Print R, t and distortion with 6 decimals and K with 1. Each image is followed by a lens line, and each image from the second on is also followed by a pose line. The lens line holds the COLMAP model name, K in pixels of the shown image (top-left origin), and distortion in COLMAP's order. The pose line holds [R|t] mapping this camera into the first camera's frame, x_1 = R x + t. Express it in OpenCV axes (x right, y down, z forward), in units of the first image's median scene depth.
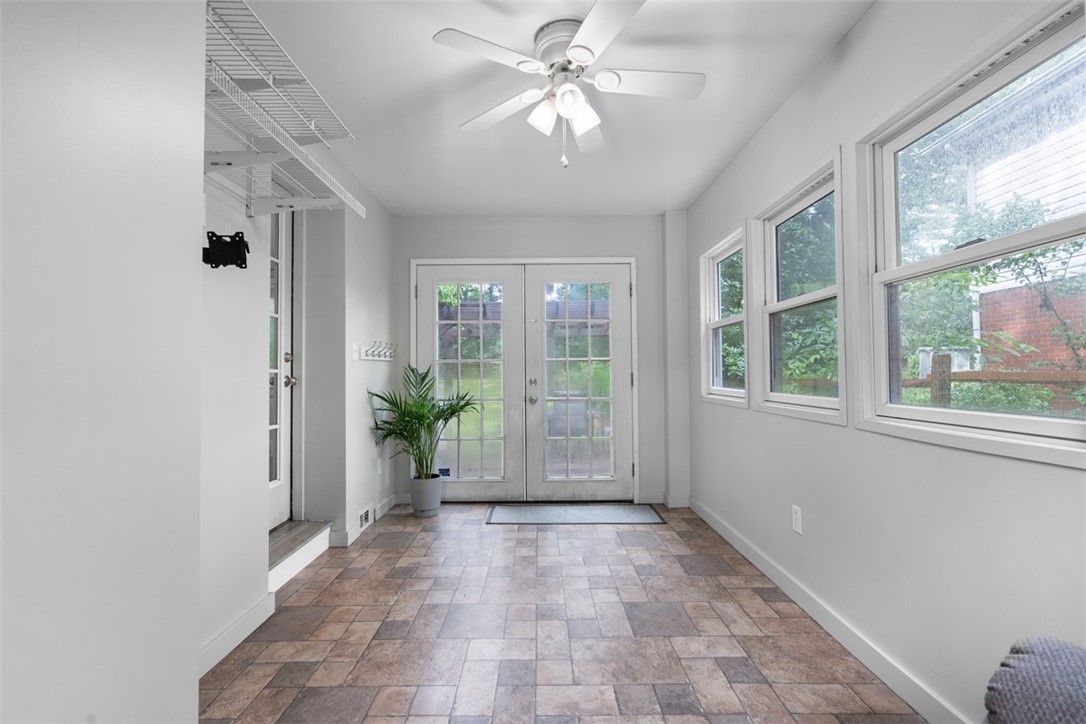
lens RADIAL K [[485.9, 0, 542.0], [0, 485.9, 361.2], [0, 0, 1]] dist [-0.001087, 0.001018]
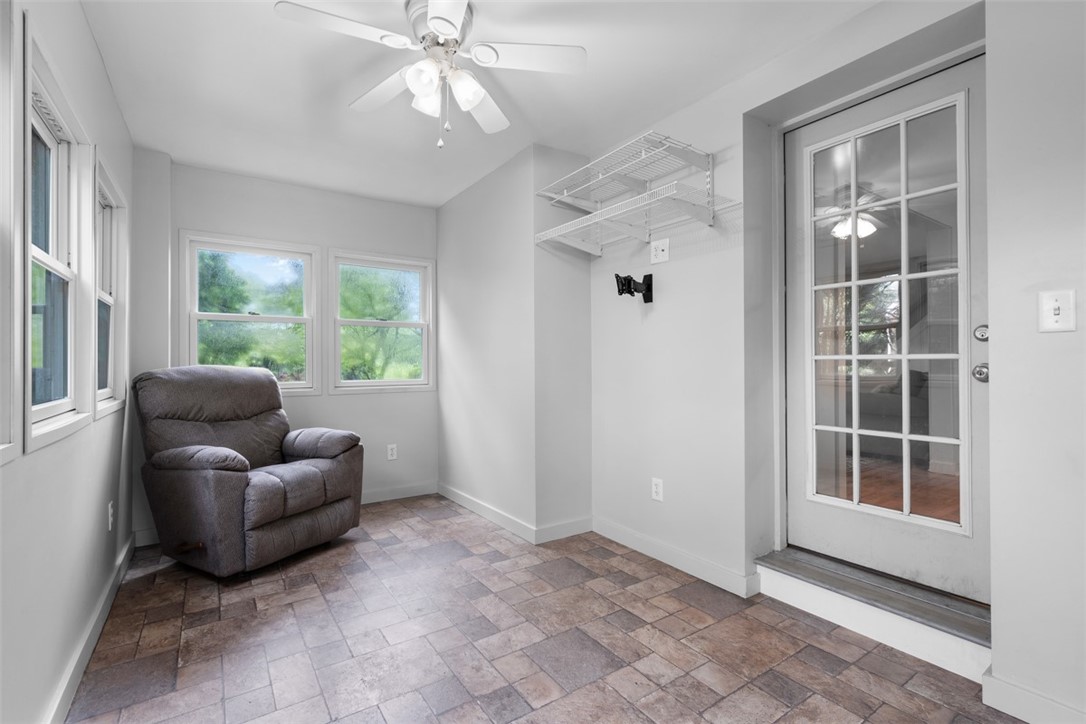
lens RADIAL K [[485.9, 0, 542.0], [0, 485.9, 361.2], [0, 0, 1]] dist [-0.001087, 0.001018]
pose [[-0.829954, 0.007994, -0.557774, 0.399738], [0.024700, 0.999443, -0.022428, 0.040638], [0.557284, -0.032391, -0.829690, 1.804248]]
